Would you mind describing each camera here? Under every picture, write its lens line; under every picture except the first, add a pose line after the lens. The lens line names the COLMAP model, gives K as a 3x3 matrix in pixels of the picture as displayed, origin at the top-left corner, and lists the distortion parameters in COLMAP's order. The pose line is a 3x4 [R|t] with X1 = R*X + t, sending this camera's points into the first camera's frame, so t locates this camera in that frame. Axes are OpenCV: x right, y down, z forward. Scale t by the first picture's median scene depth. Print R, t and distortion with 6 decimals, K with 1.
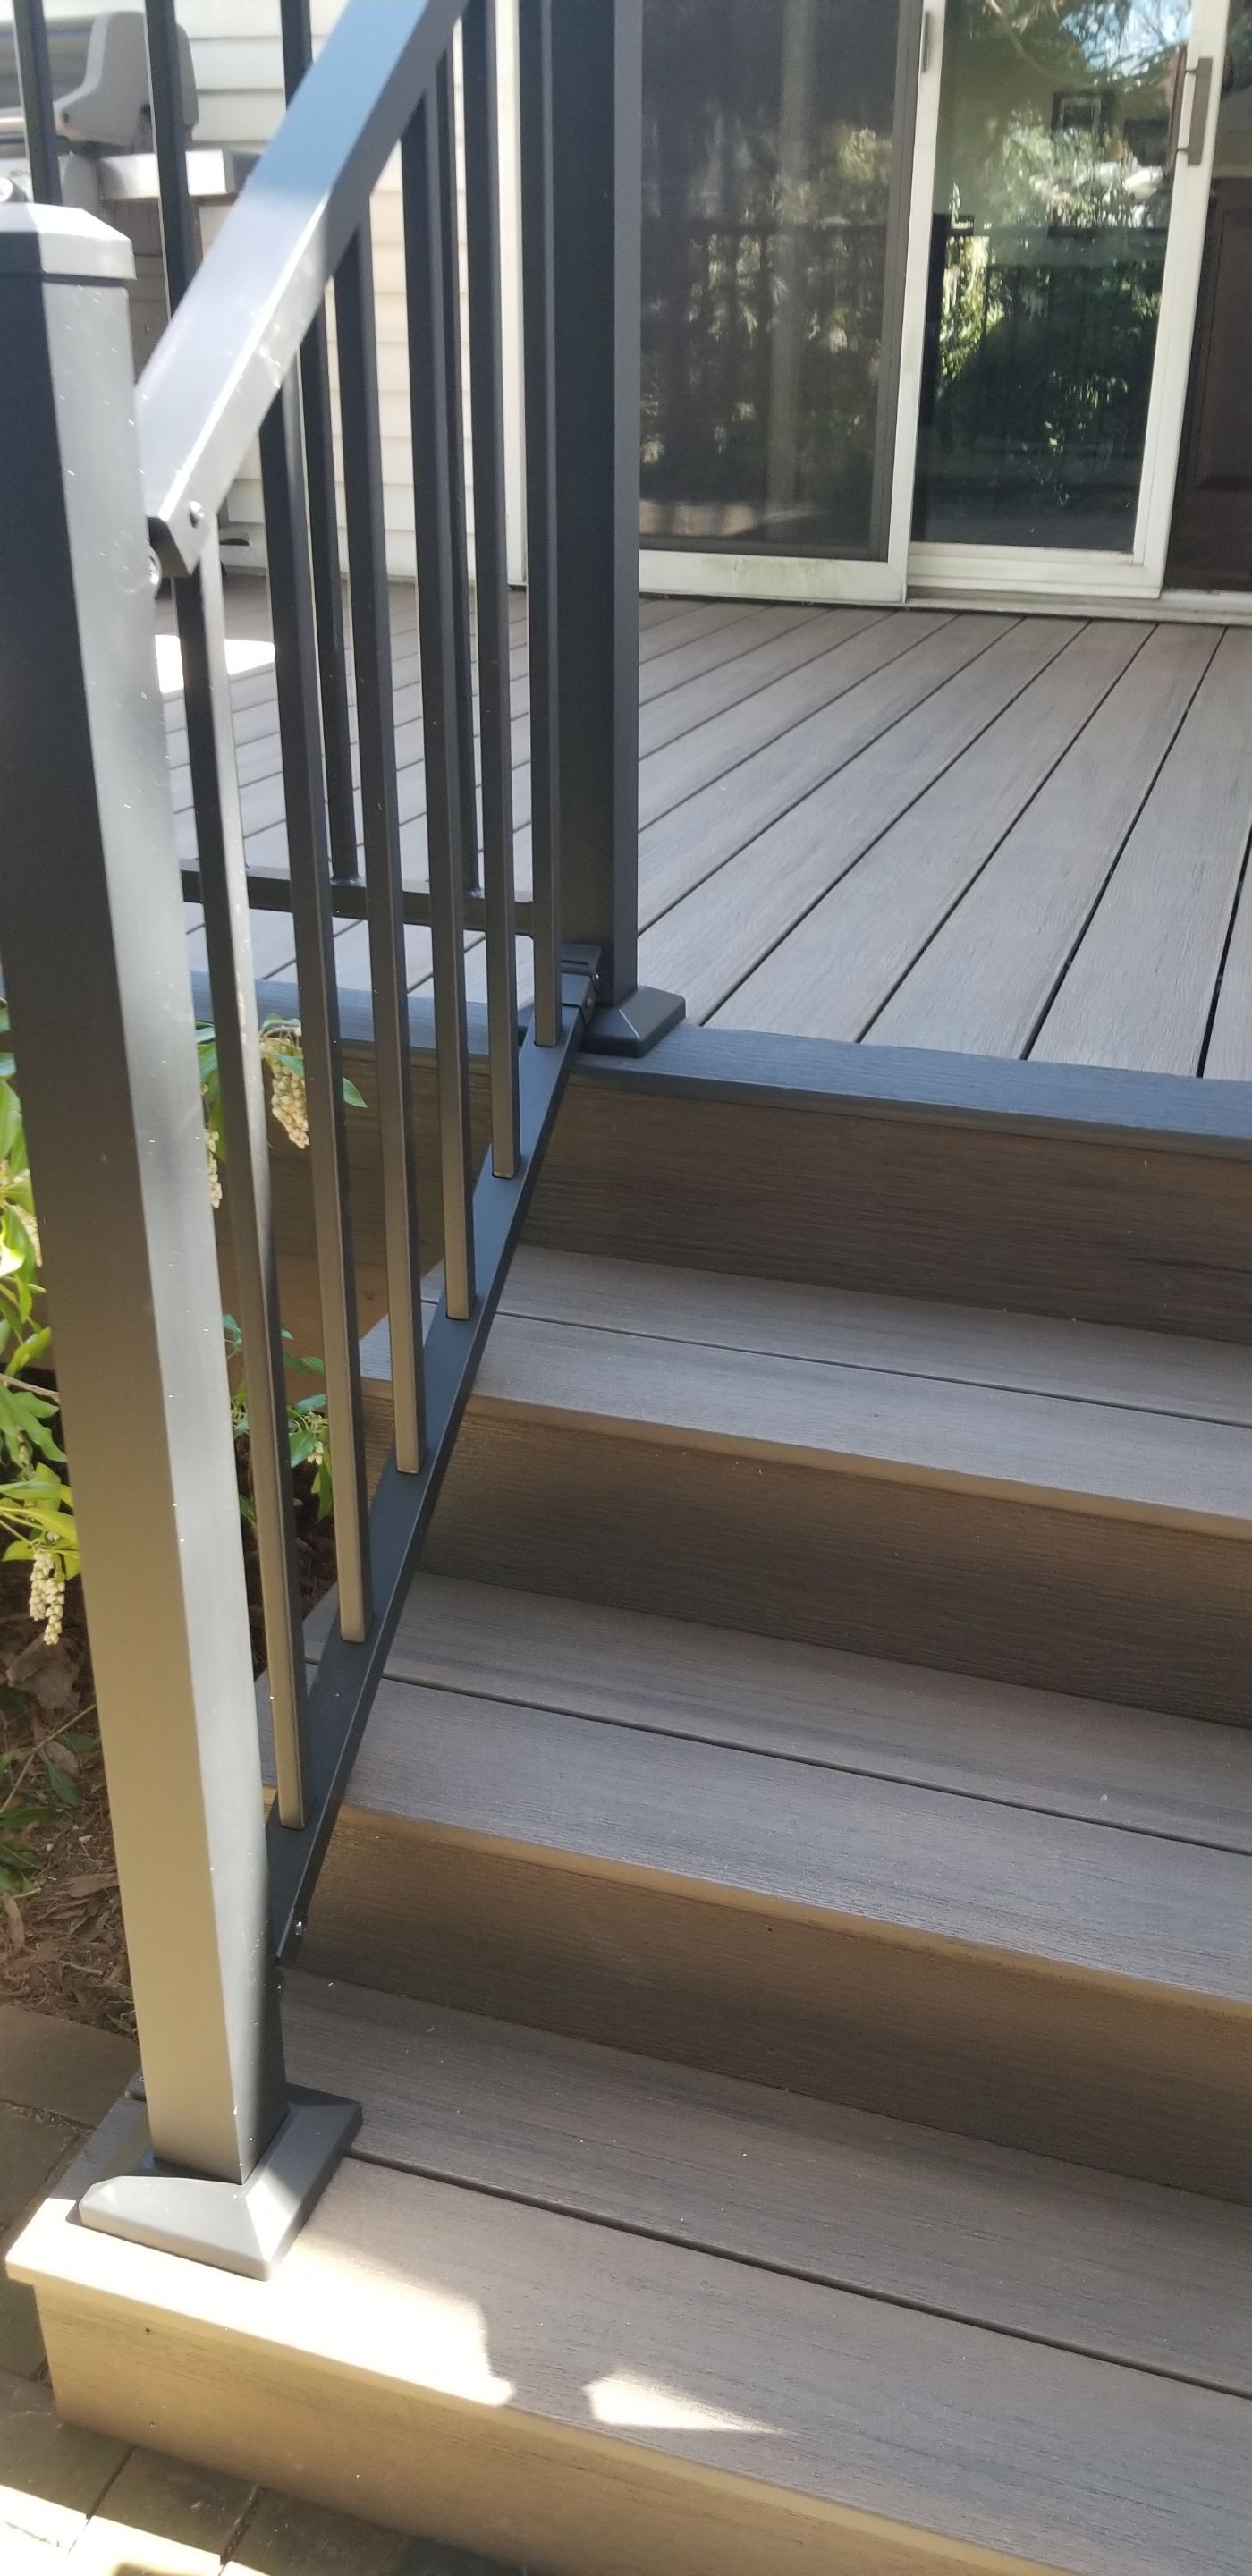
lens RADIAL K [[1968.2, 0, 626.0], [0, 1968.2, 1288.0], [0, 0, 1]] dist [0.021896, -0.054691]
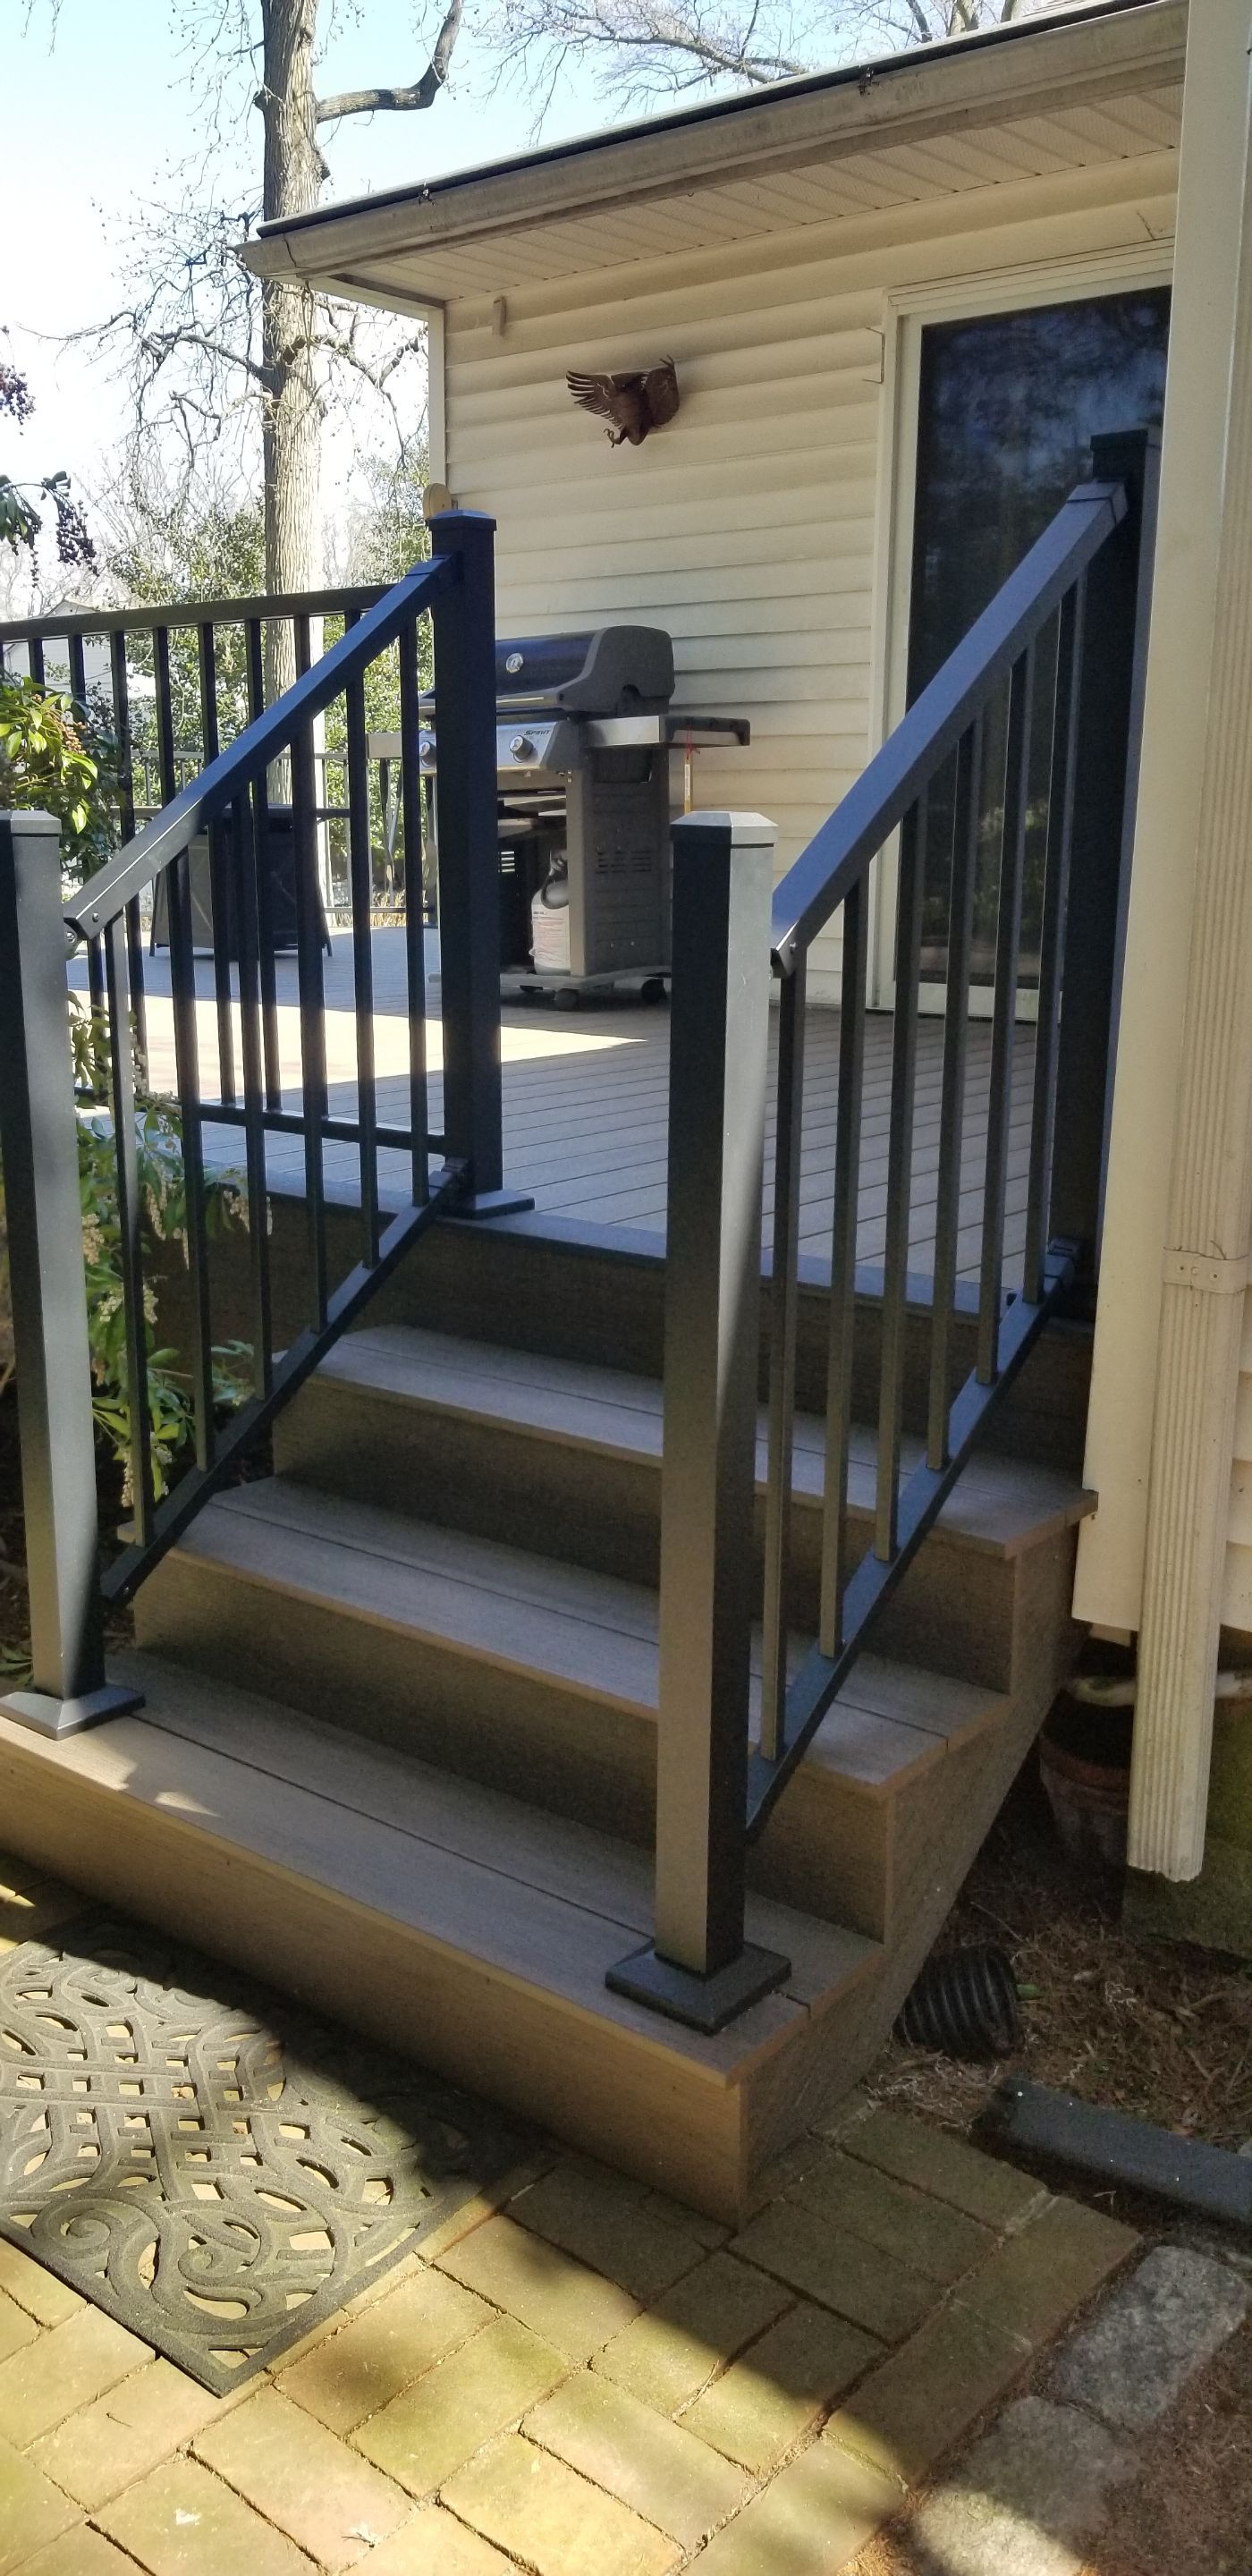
lens RADIAL K [[1968.2, 0, 626.0], [0, 1968.2, 1288.0], [0, 0, 1]] dist [0.021896, -0.054691]
pose [[0.927909, 0.068051, -0.366543, 0.815423], [-0.145525, 0.971315, -0.188069, 0.264847], [0.343230, 0.227852, 0.911195, -0.571459]]
